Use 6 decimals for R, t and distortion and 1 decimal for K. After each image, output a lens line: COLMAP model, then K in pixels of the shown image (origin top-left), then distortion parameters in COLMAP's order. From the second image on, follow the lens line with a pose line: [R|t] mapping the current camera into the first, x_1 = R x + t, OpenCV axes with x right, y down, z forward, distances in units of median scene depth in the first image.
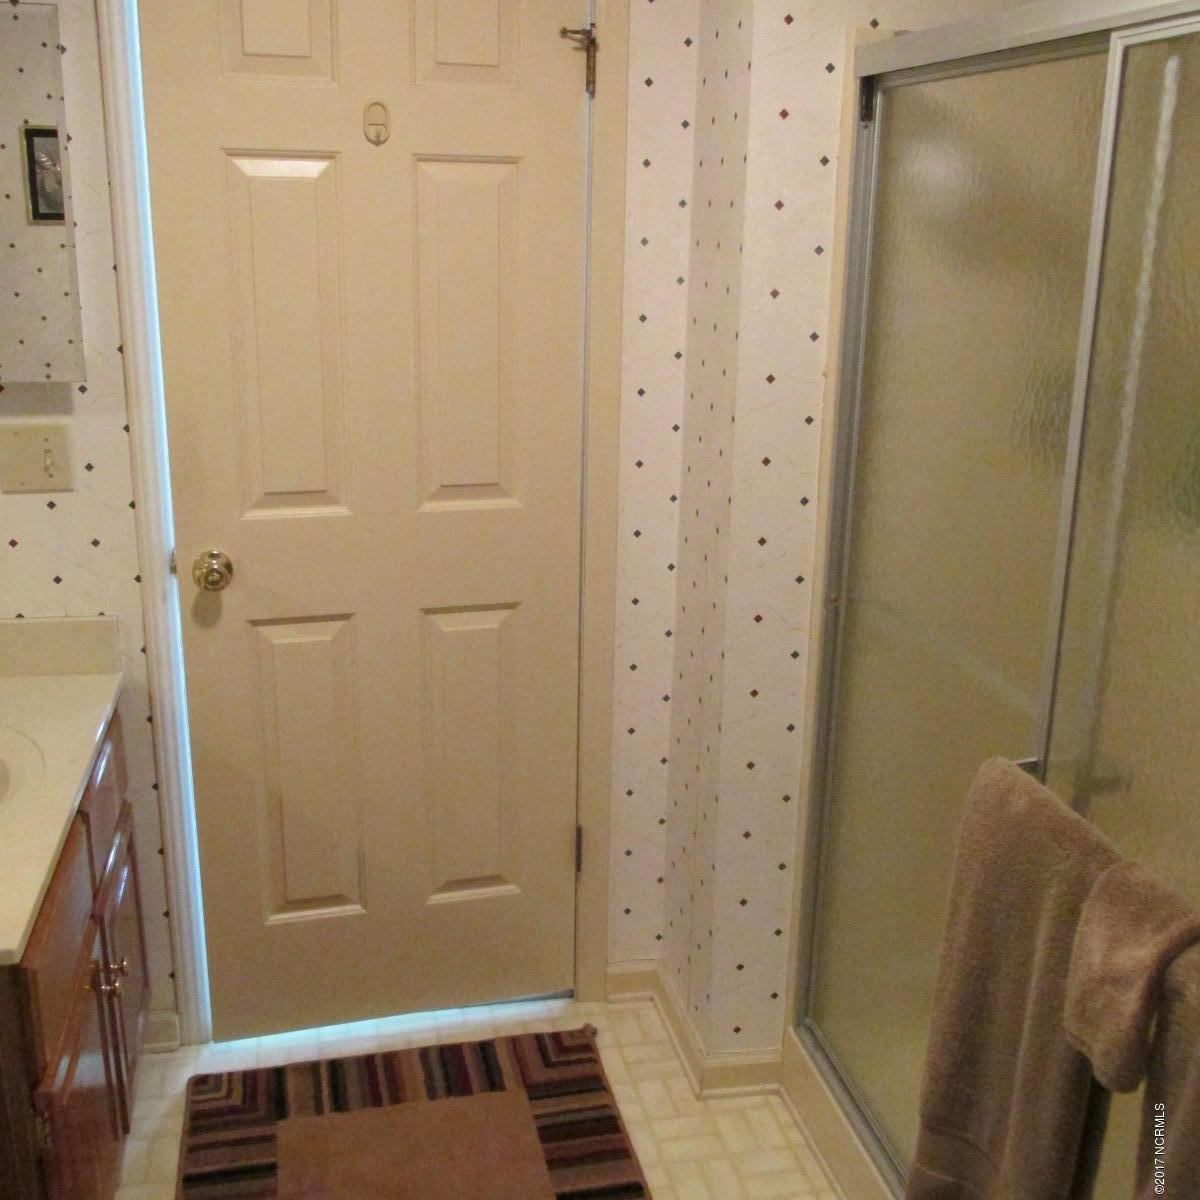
lens RADIAL K [[1350.6, 0, 600.0], [0, 1350.6, 600.0], [0, 0, 1]] dist [-0.004349, -0.026970]
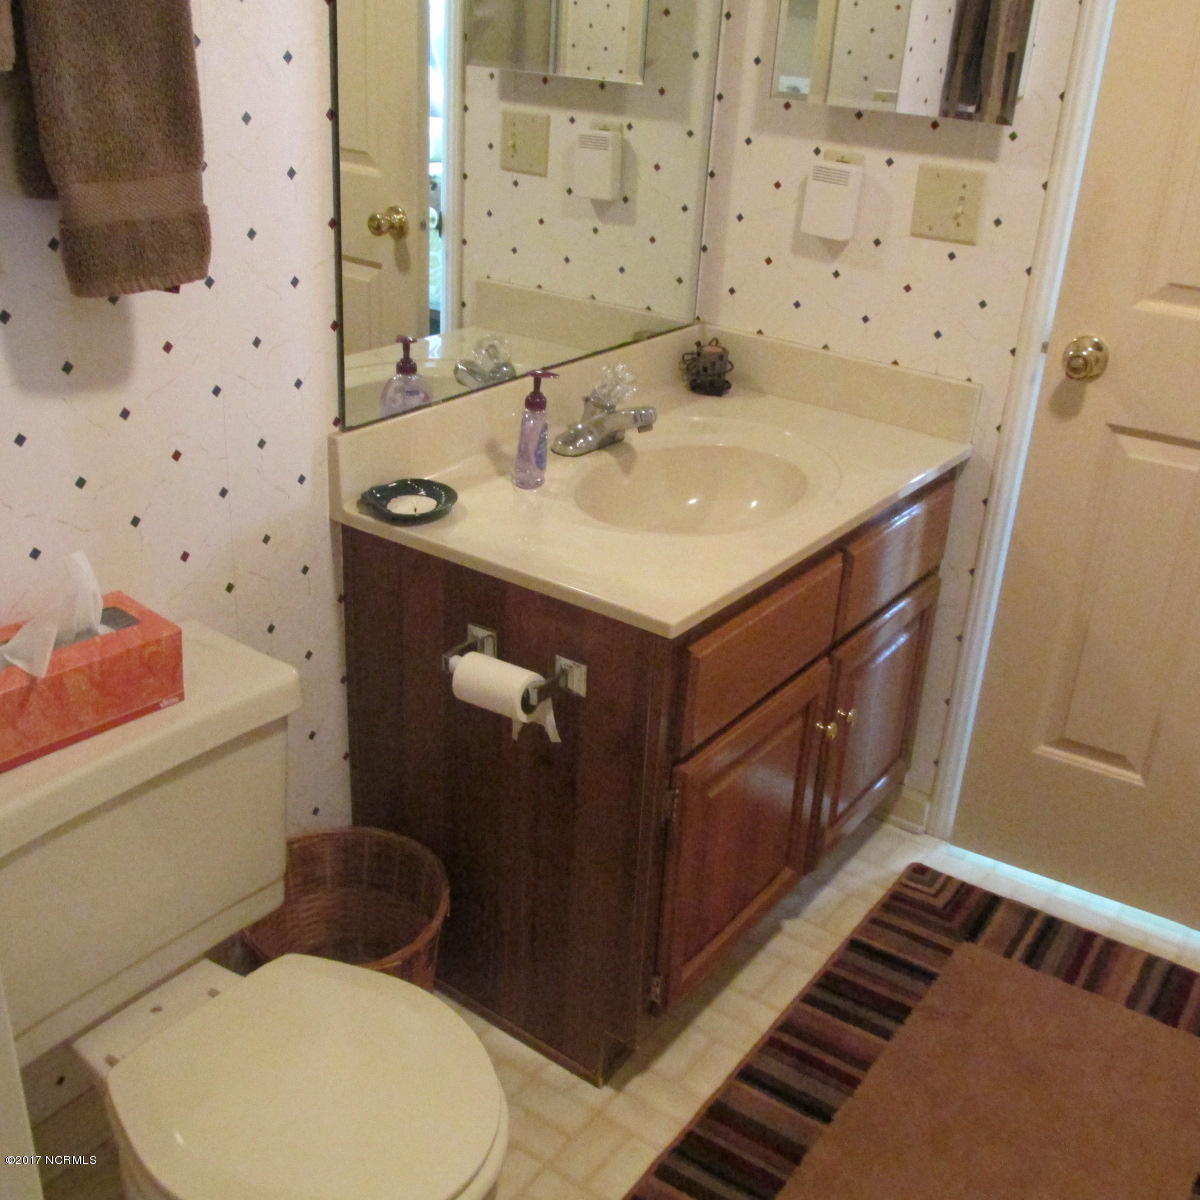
lens RADIAL K [[1350.6, 0, 600.0], [0, 1350.6, 600.0], [0, 0, 1]] dist [-0.004349, -0.026970]
pose [[0.671304, 0.326295, -0.665495, 0.142300], [-0.248173, 0.945008, 0.213003, 0.018499], [0.698400, 0.022168, 0.715365, 0.128702]]
